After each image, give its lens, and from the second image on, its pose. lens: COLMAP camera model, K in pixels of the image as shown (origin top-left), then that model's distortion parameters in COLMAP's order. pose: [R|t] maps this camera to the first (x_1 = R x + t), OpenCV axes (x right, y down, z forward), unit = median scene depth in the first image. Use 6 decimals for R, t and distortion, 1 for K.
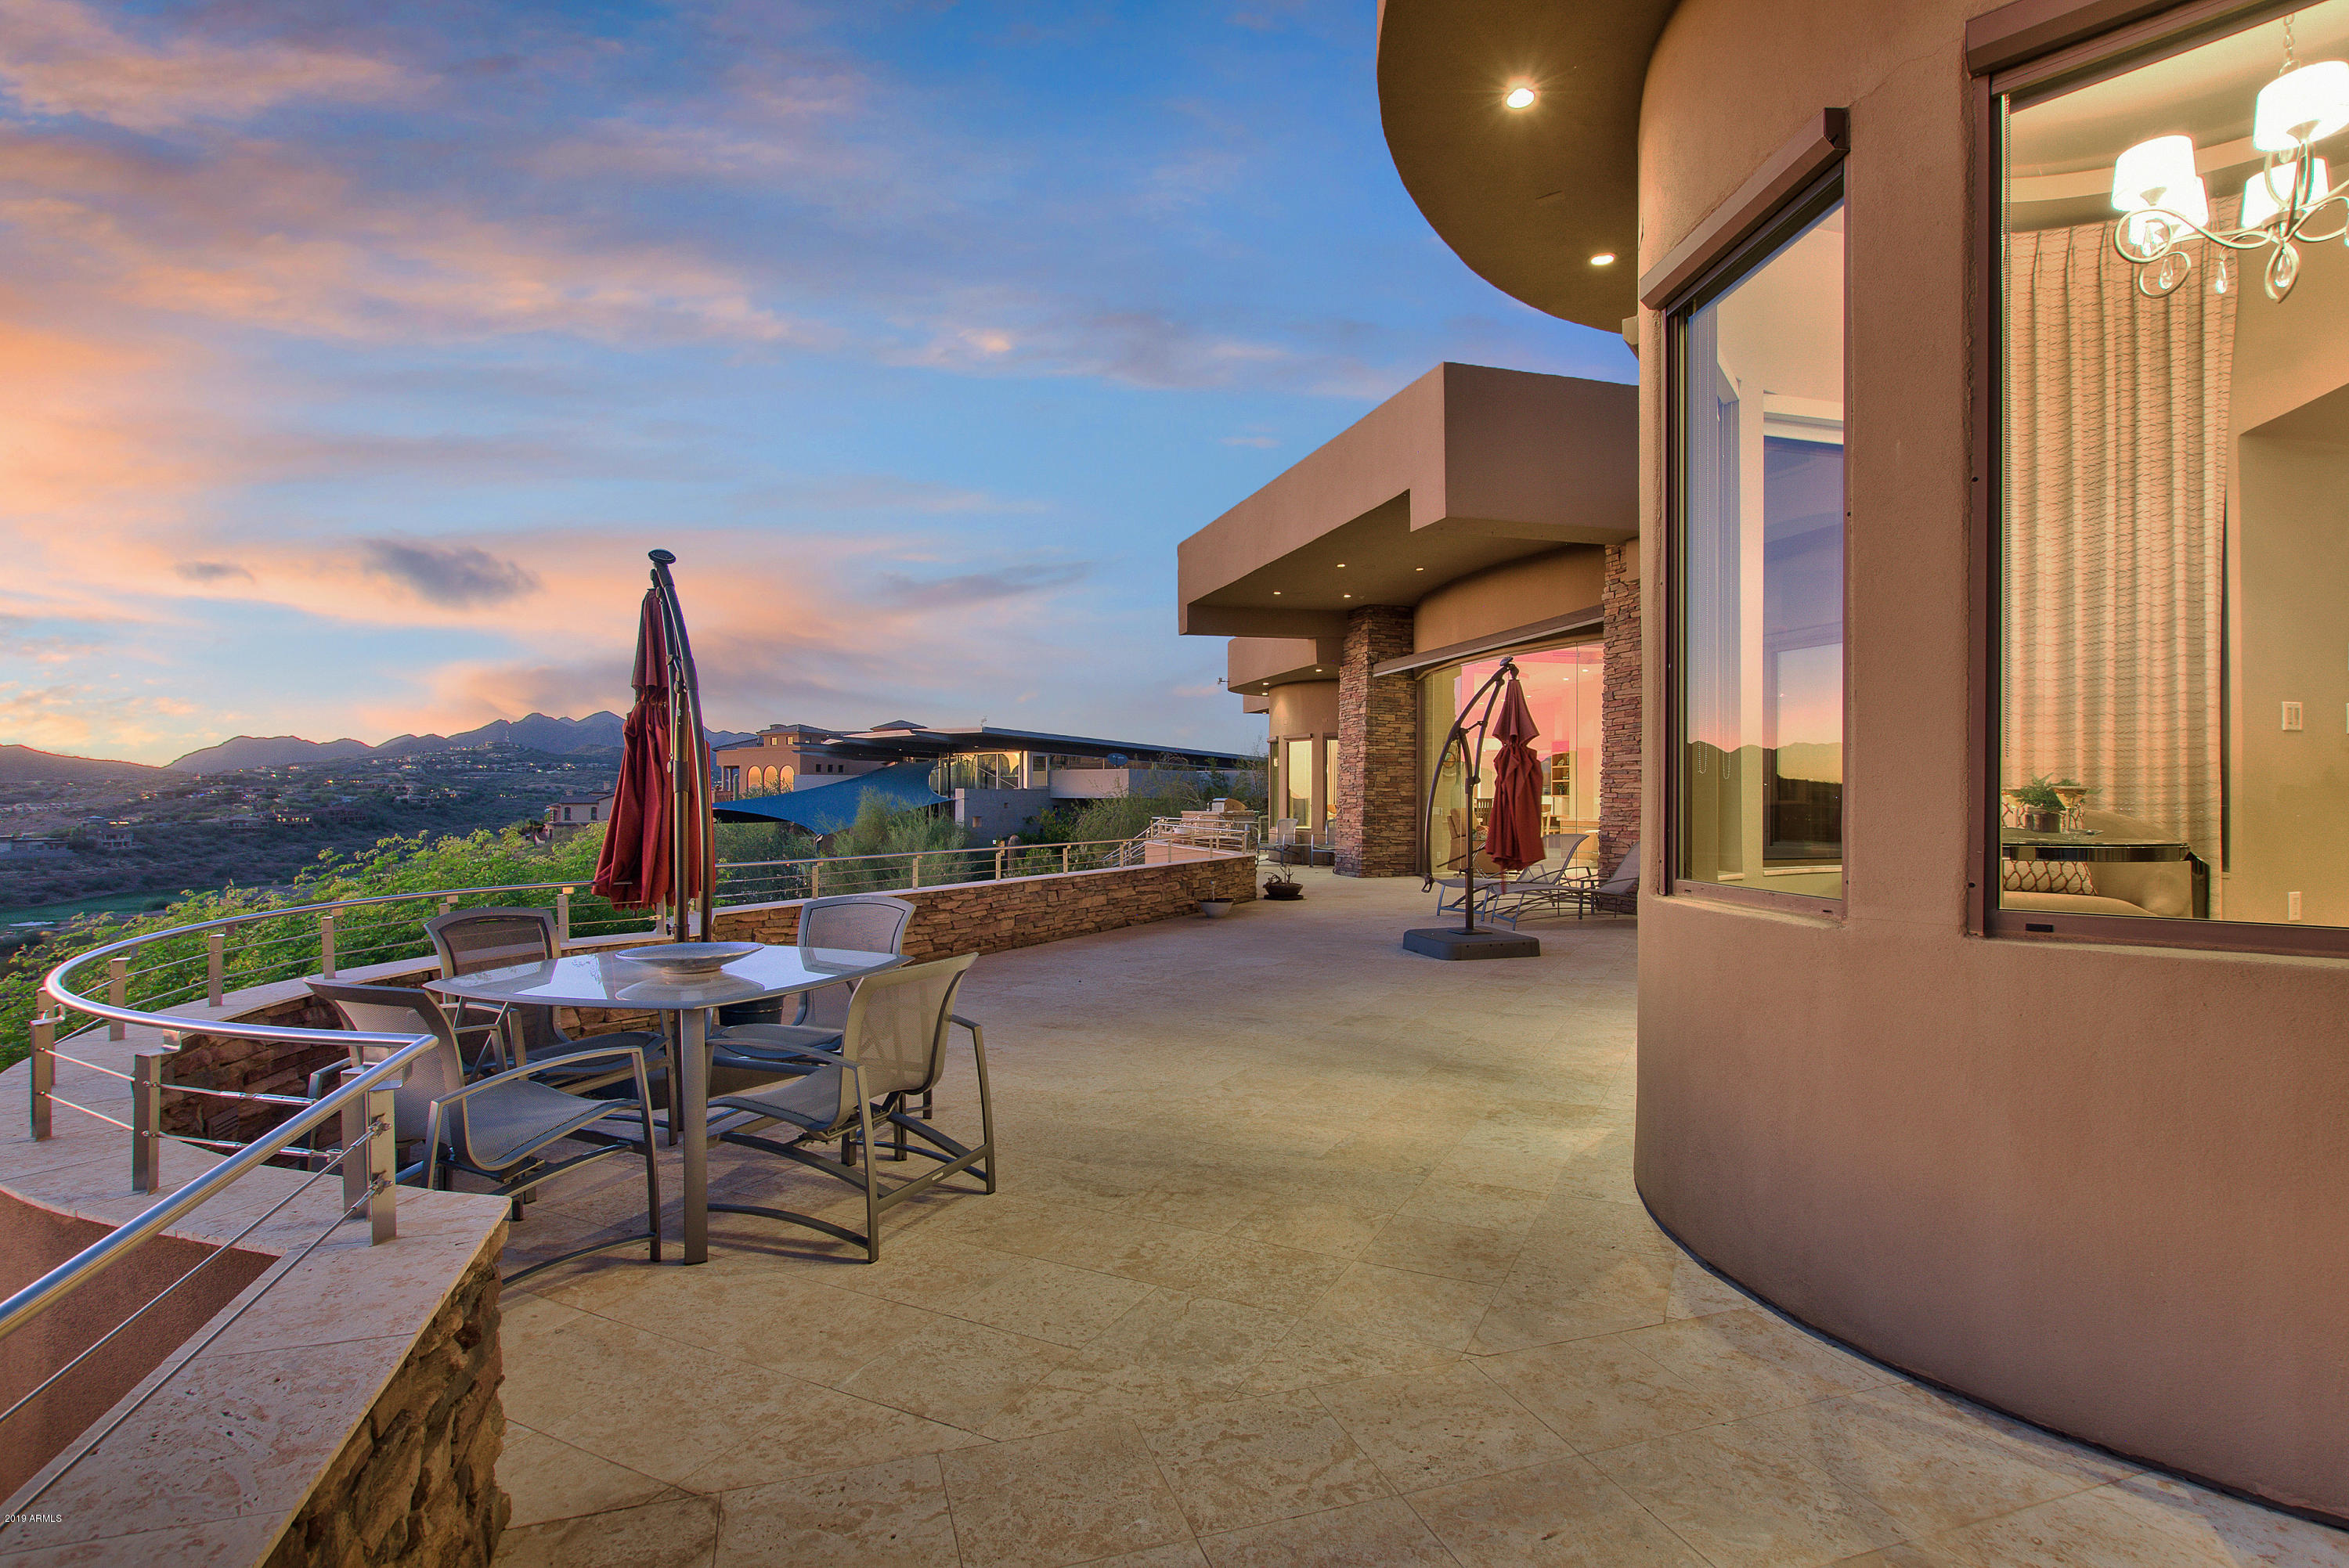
lens RADIAL K [[1151.2, 0, 1170.5], [0, 1151.2, 766.2], [0, 0, 1]] dist [-0.009192, 0.000778]
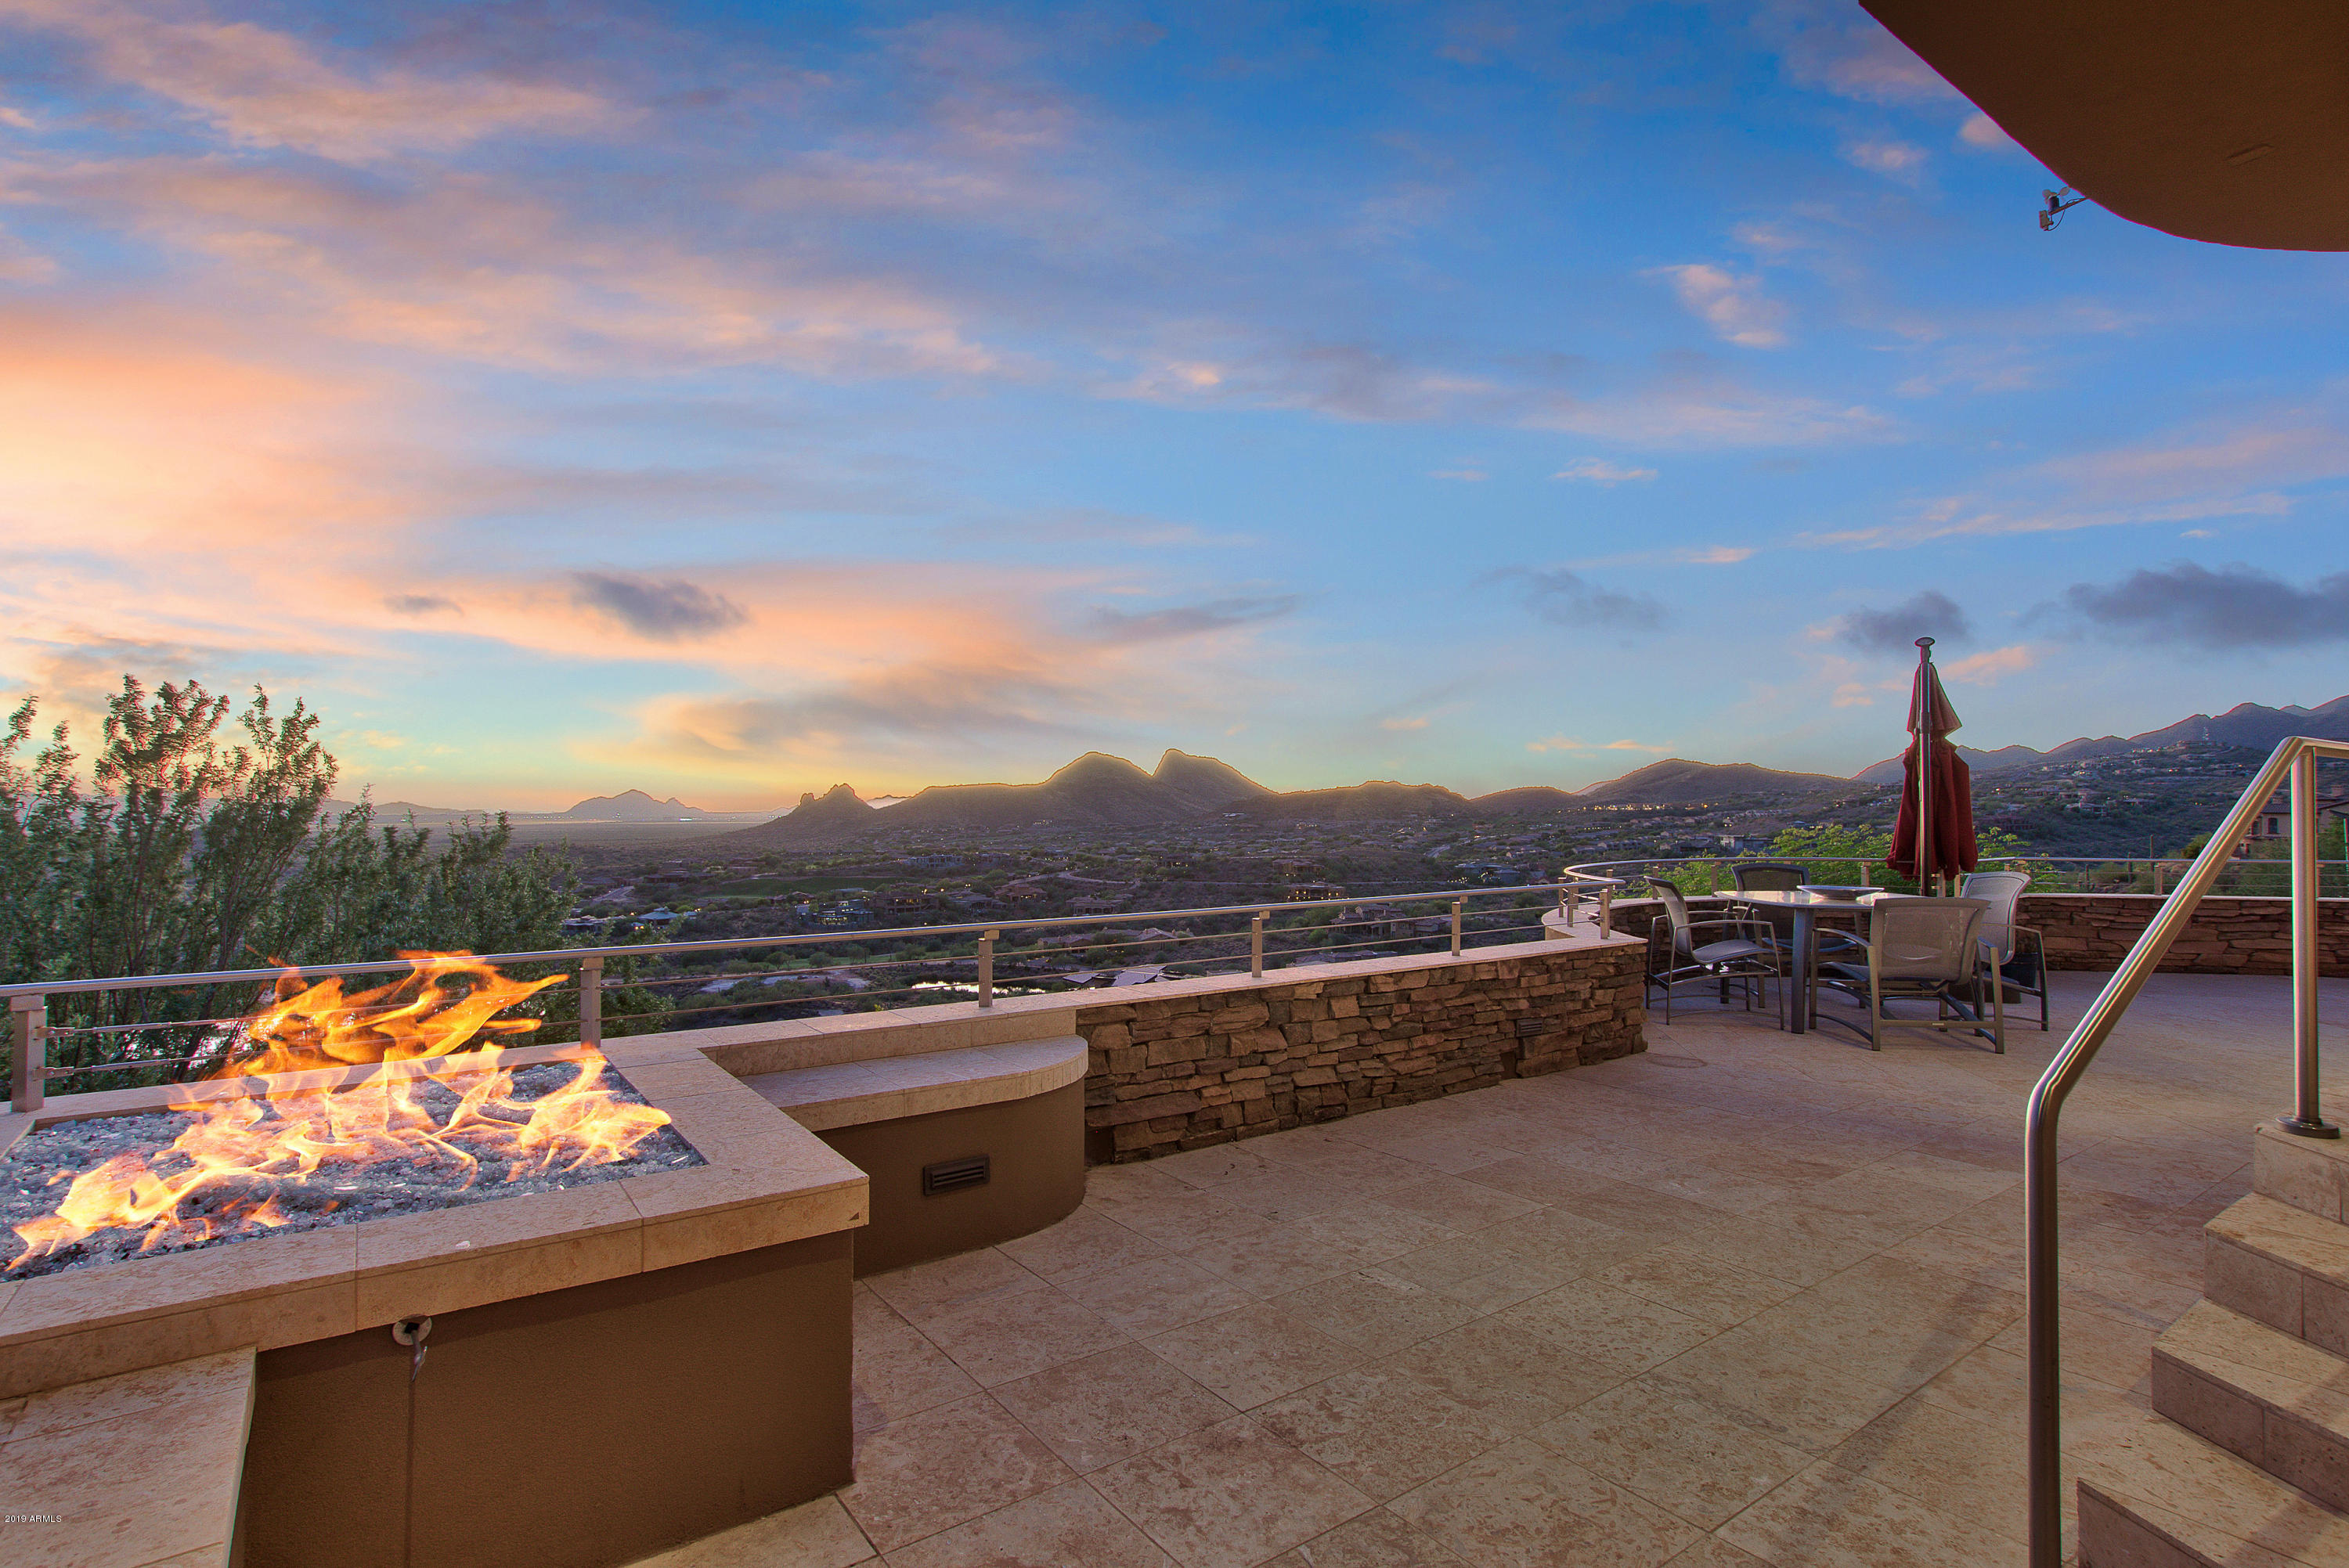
lens RADIAL K [[1151.2, 0, 1166.7], [0, 1151.2, 788.7], [0, 0, 1]] dist [-0.009192, 0.000778]
pose [[0.999994, -0.003278, 0.001293, -0.192266], [0.003296, 0.999896, -0.014062, 0.003338], [-0.001247, 0.014066, 0.999900, 0.011135]]
